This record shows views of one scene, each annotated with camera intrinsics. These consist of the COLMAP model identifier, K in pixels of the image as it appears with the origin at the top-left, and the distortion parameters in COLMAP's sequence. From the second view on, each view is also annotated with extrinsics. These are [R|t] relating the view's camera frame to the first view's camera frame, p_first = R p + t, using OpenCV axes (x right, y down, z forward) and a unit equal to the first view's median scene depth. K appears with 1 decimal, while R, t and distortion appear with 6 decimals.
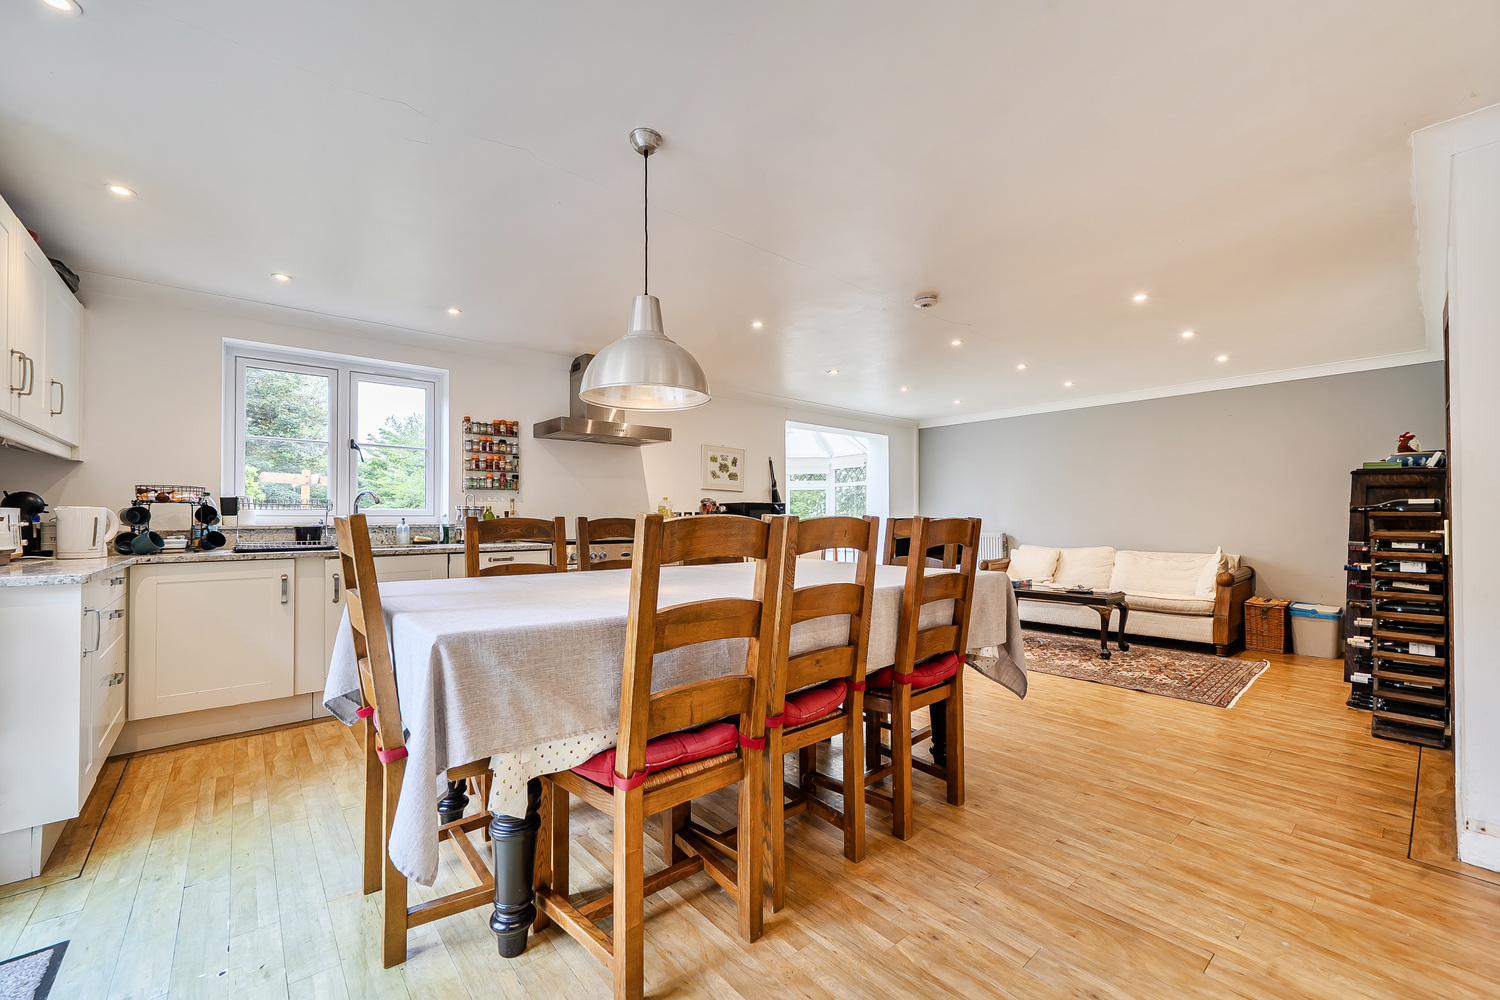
lens RADIAL K [[621.0, 0, 750.0], [0, 621.0, 500.0], [0, 0, 1]] dist [-0.001119, -0.000128]
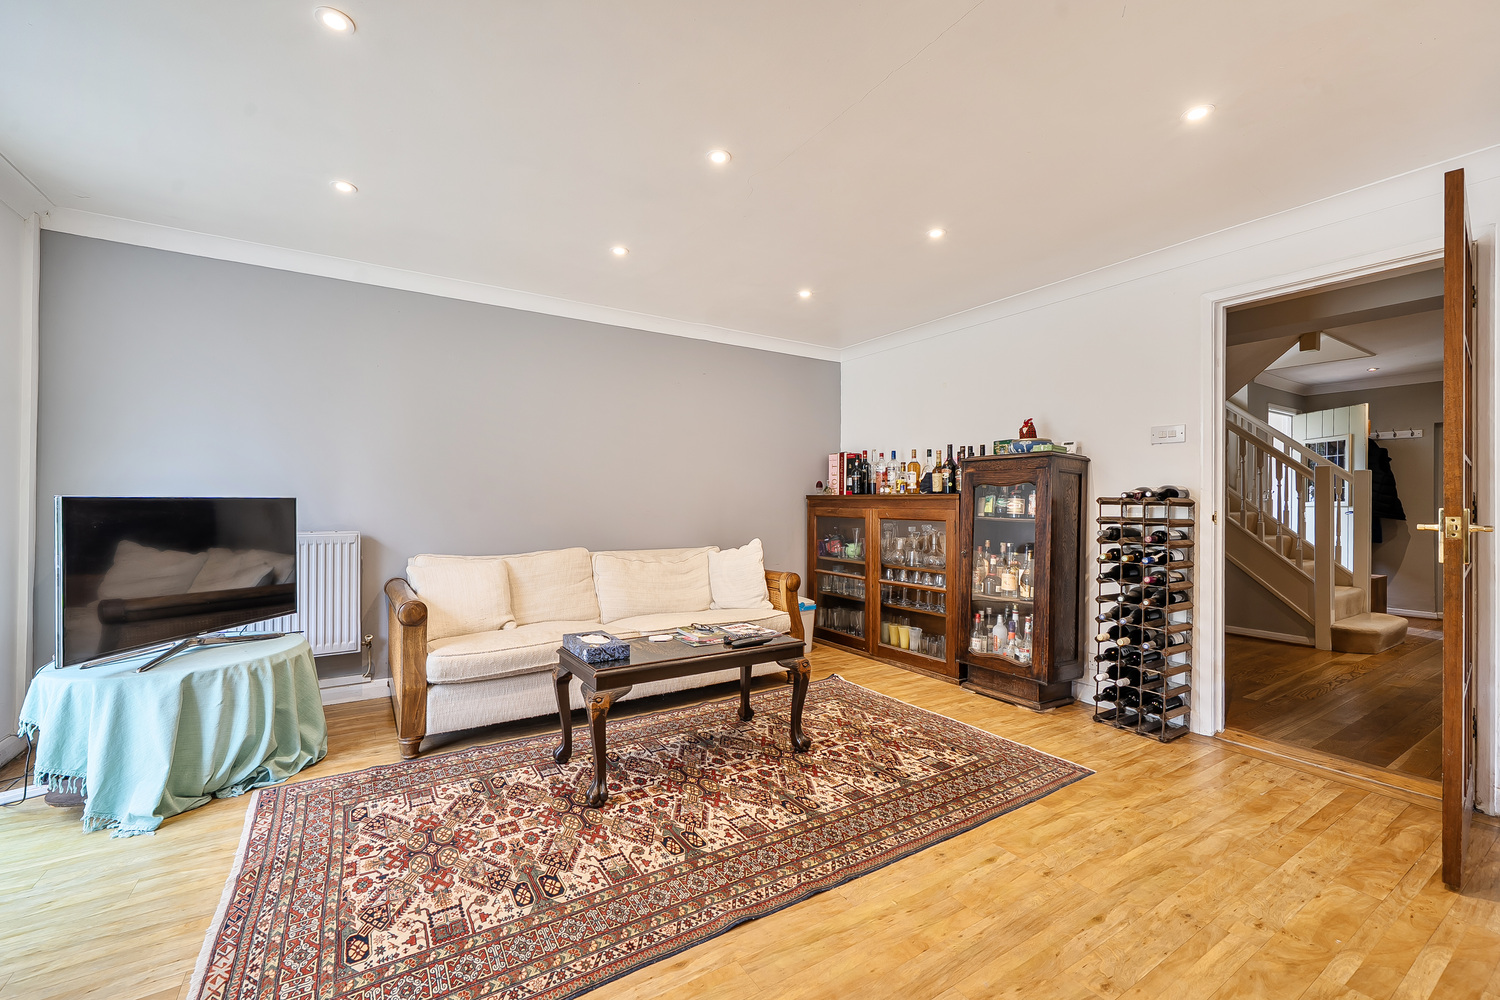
lens RADIAL K [[621.0, 0, 750.0], [0, 621.0, 500.0], [0, 0, 1]] dist [-0.001119, -0.000128]
pose [[0.165077, 0.000376, 0.986281, 0.018108], [-0.029588, 0.999552, 0.004571, 0.042447], [-0.985837, -0.029937, 0.165014, 1.447033]]
